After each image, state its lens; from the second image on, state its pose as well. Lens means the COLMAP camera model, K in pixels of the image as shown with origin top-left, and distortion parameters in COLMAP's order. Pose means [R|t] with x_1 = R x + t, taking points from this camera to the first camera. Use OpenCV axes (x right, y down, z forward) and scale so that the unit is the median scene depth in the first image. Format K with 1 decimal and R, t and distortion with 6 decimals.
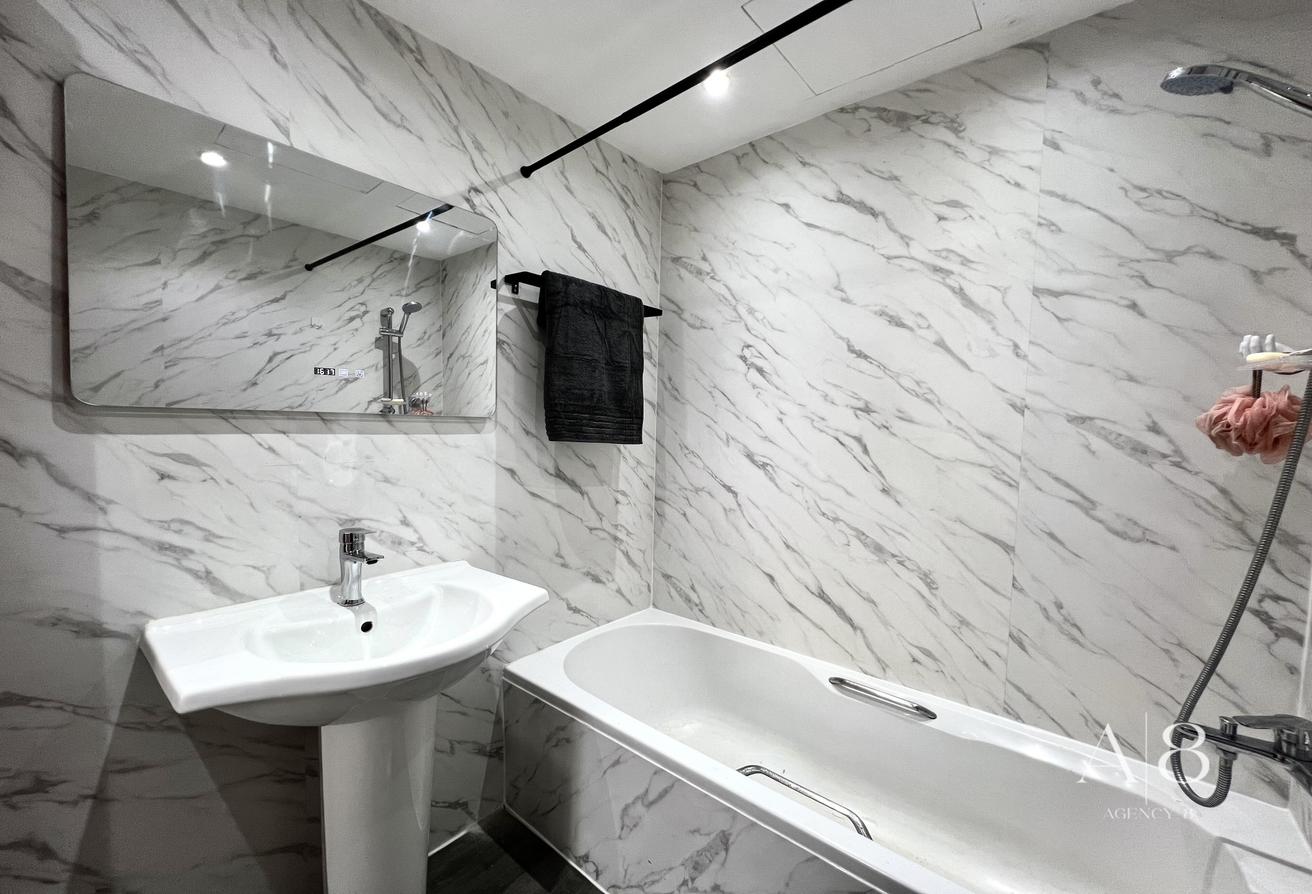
lens RADIAL K [[524.3, 0, 655.6], [0, 524.3, 443.1], [0, 0, 1]] dist [0.000471, 0.000421]
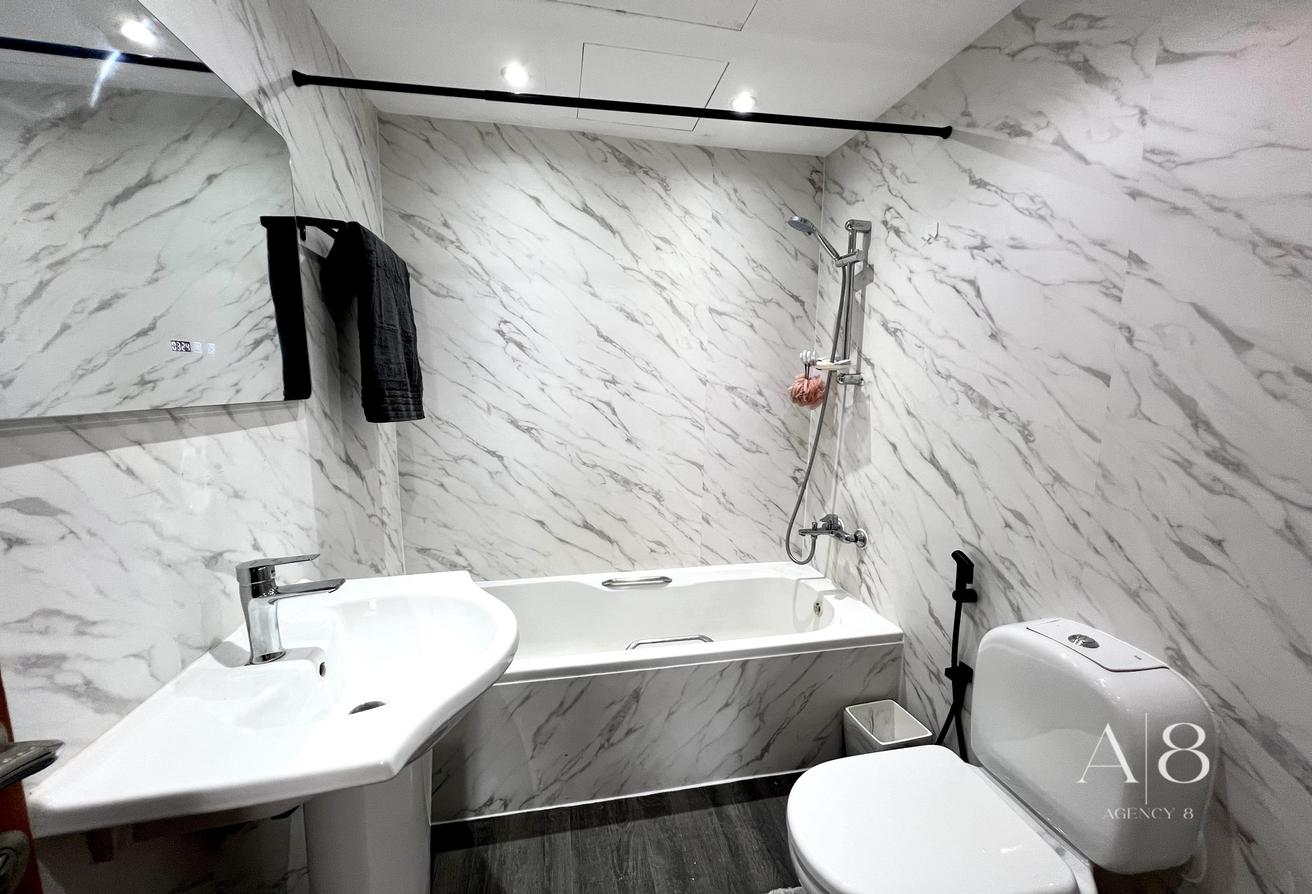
lens RADIAL K [[524.3, 0, 651.5], [0, 524.3, 449.9], [0, 0, 1]] dist [0.000471, 0.000421]
pose [[0.623292, -0.116033, 0.773333, -0.679560], [0.033958, 0.992013, 0.121475, -0.057403], [-0.781252, -0.049454, 0.622254, 0.092043]]
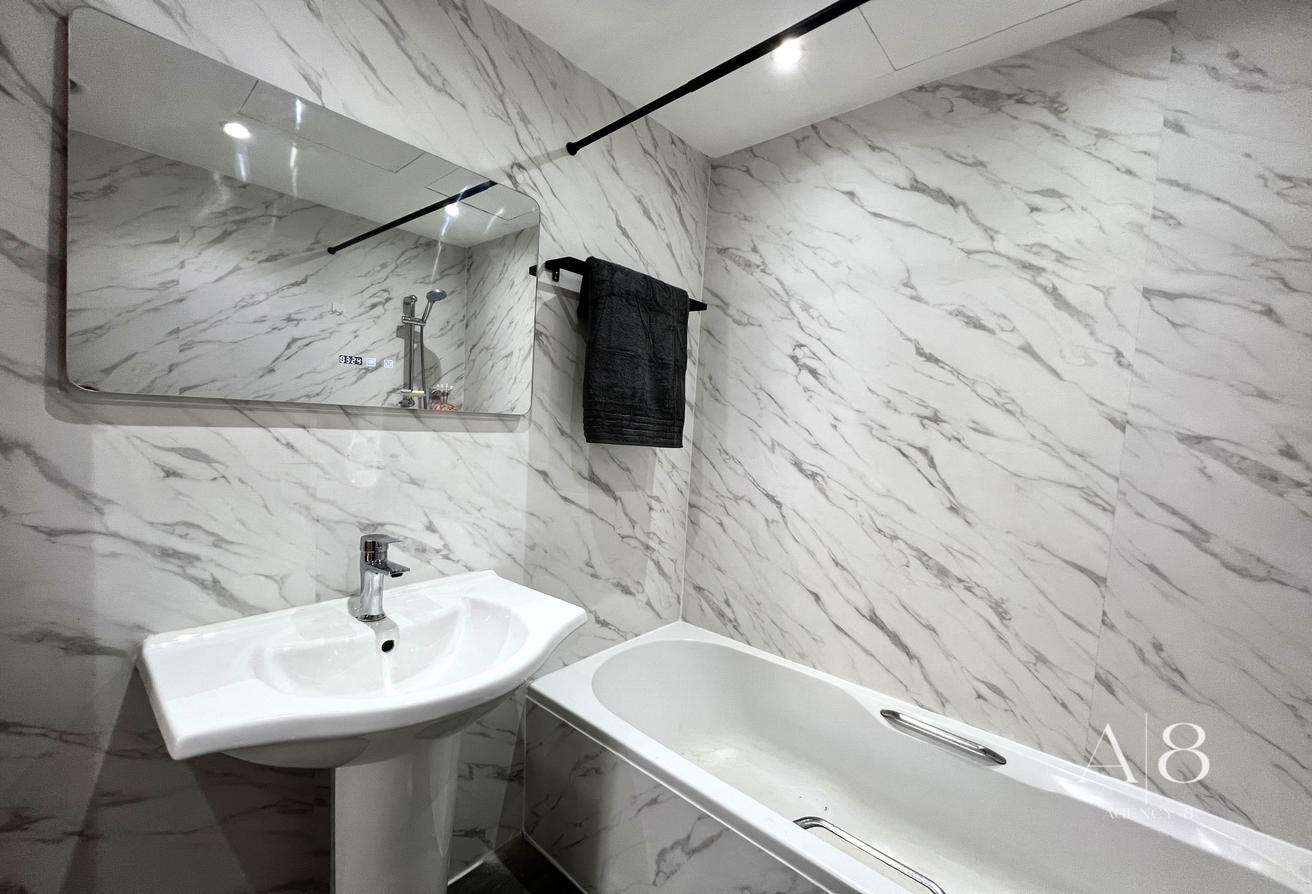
lens RADIAL K [[524.3, 0, 655.7], [0, 524.3, 441.9], [0, 0, 1]] dist [0.000471, 0.000421]
pose [[0.999337, 0.031987, -0.017389, -0.074529], [-0.031940, 0.999485, 0.003017, -0.013282], [0.017476, -0.002459, 0.999844, 0.093658]]
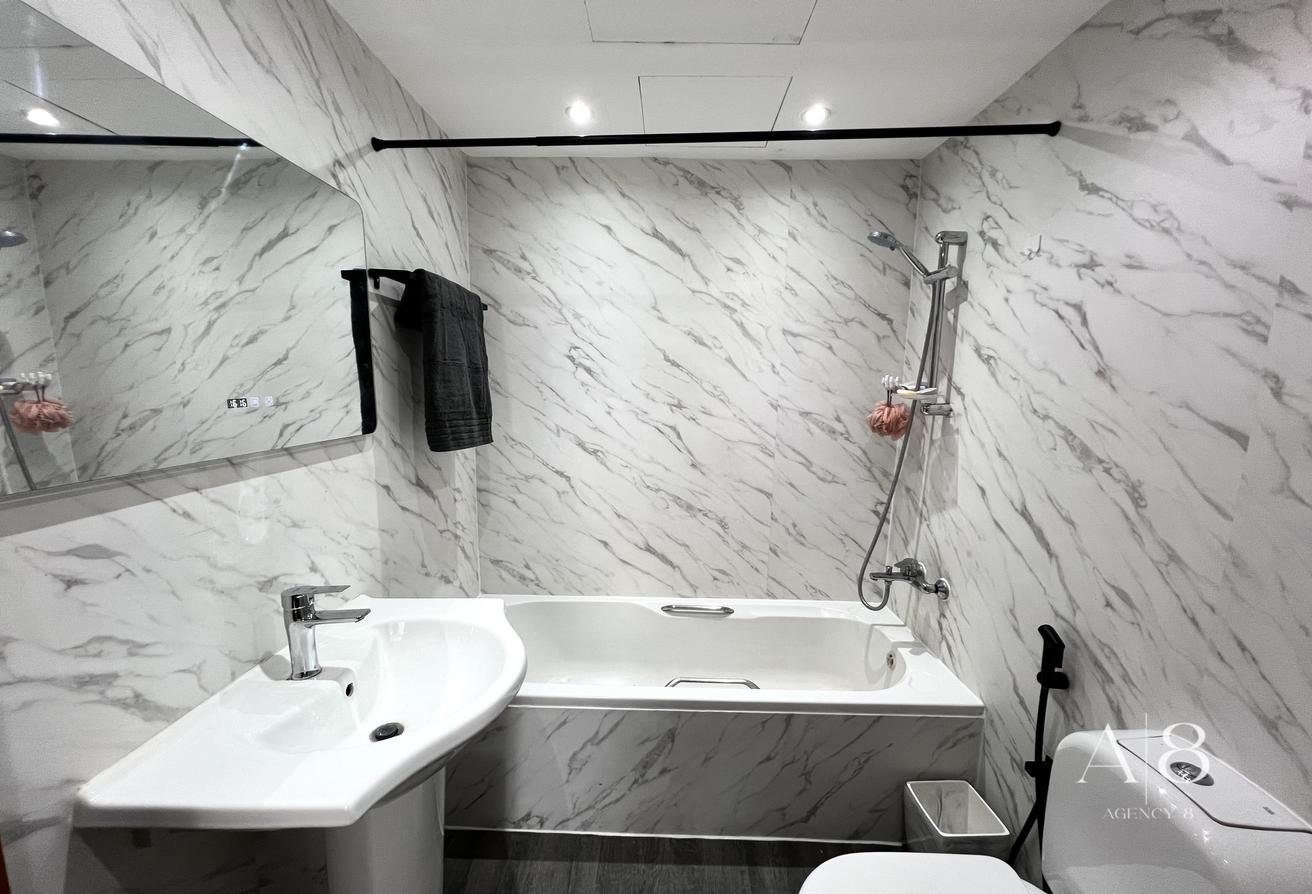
lens RADIAL K [[524.3, 0, 653.2], [0, 524.3, 449.3], [0, 0, 1]] dist [0.000471, 0.000421]
pose [[0.779208, -0.091022, 0.620121, -0.549535], [0.025436, 0.993176, 0.113819, -0.122484], [-0.626249, -0.072916, 0.776206, 0.005728]]
